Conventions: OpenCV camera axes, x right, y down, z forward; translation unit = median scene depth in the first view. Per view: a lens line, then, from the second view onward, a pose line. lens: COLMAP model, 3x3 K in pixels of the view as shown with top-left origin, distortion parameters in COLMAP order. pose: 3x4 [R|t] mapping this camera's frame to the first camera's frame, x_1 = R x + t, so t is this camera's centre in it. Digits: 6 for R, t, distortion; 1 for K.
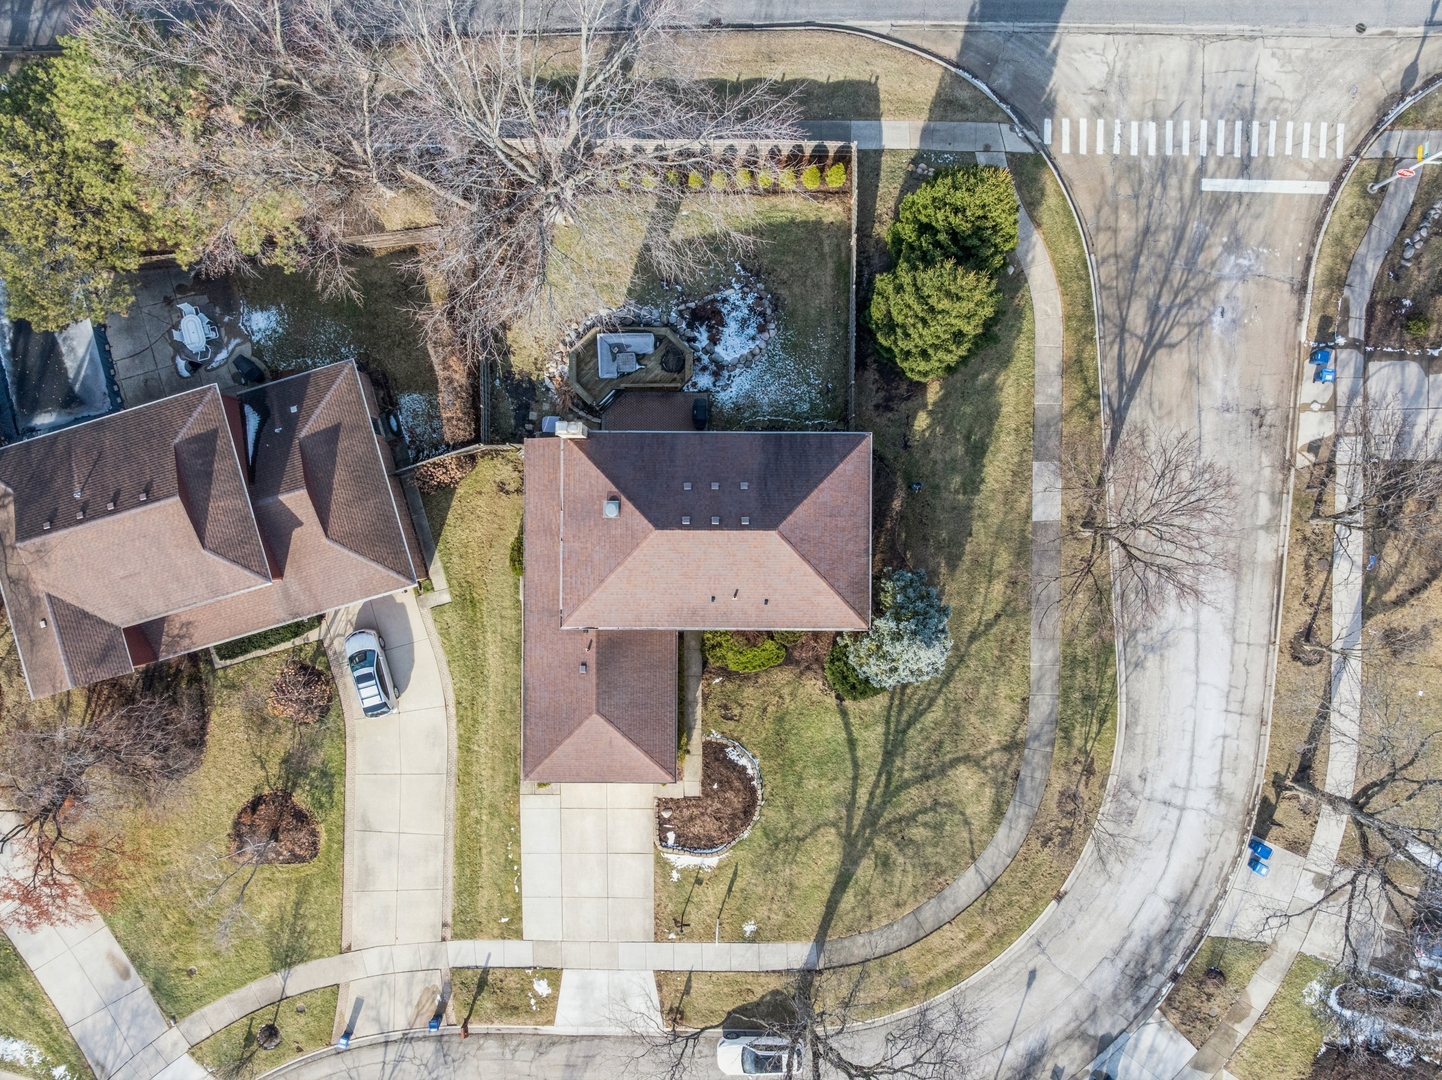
lens RADIAL K [[992.6, 0, 737.7], [0, 992.6, 540.2], [0, 0, 1]] dist [-0.026775, -0.004651]
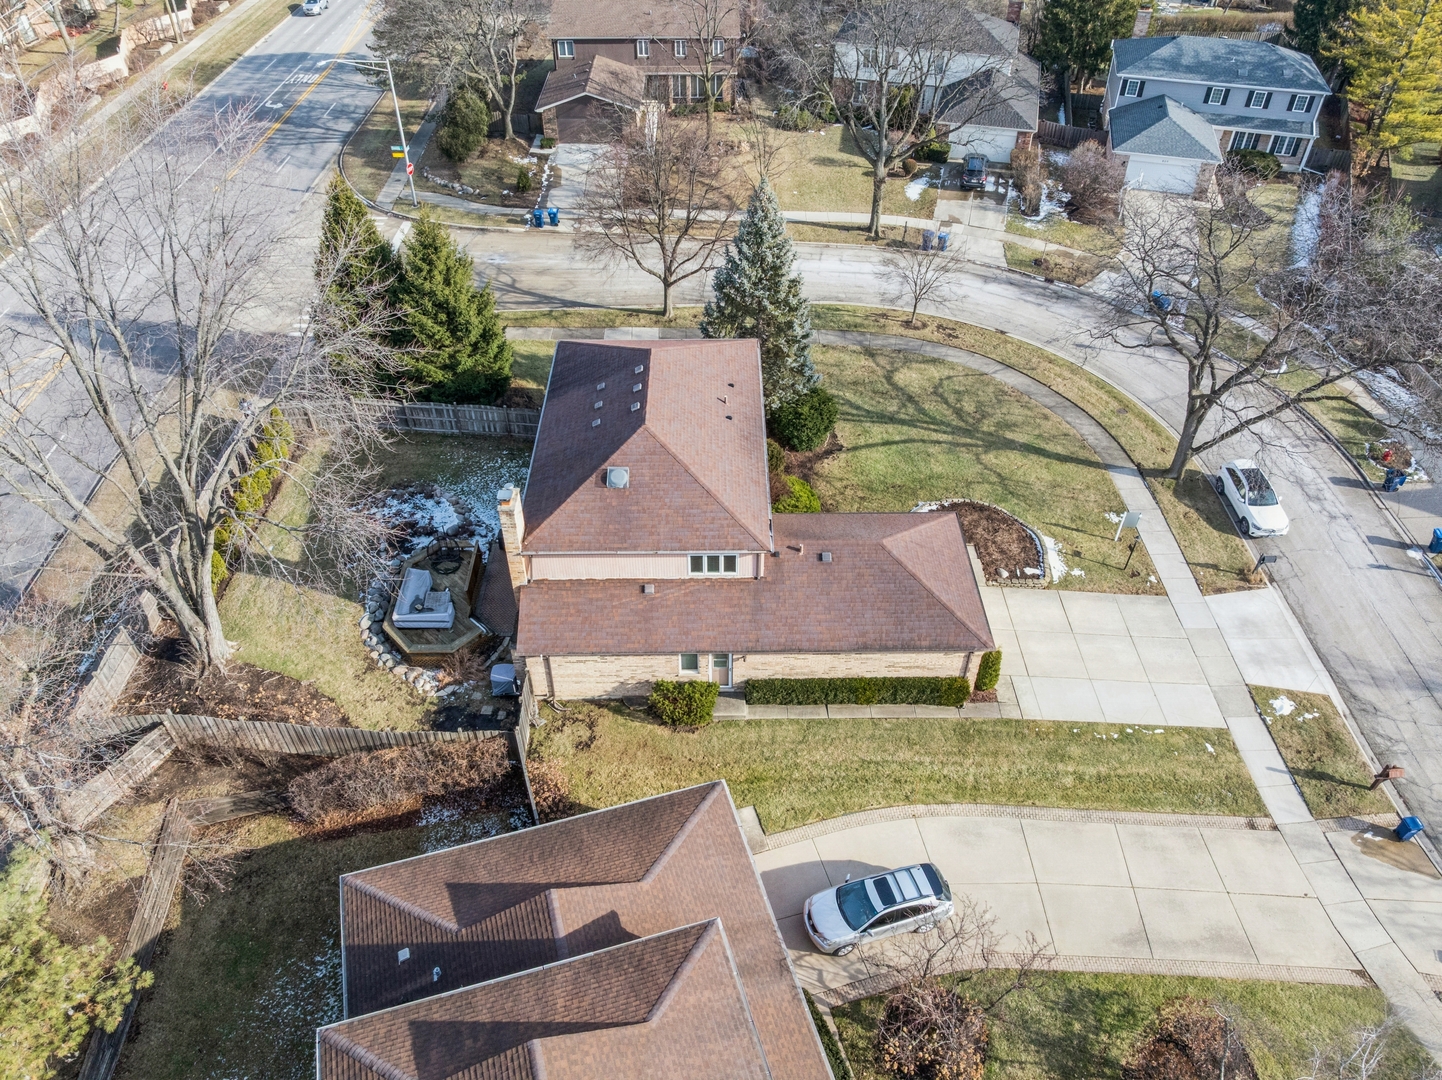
lens RADIAL K [[1024.5, 0, 749.1], [0, 1024.5, 536.1], [0, 0, 1]] dist [-0.025536, 0.007755]
pose [[-0.032345, -0.656590, 0.753553, -0.681726], [0.999476, -0.020489, 0.025048, 0.046222], [-0.001006, 0.753969, 0.656909, 0.424483]]
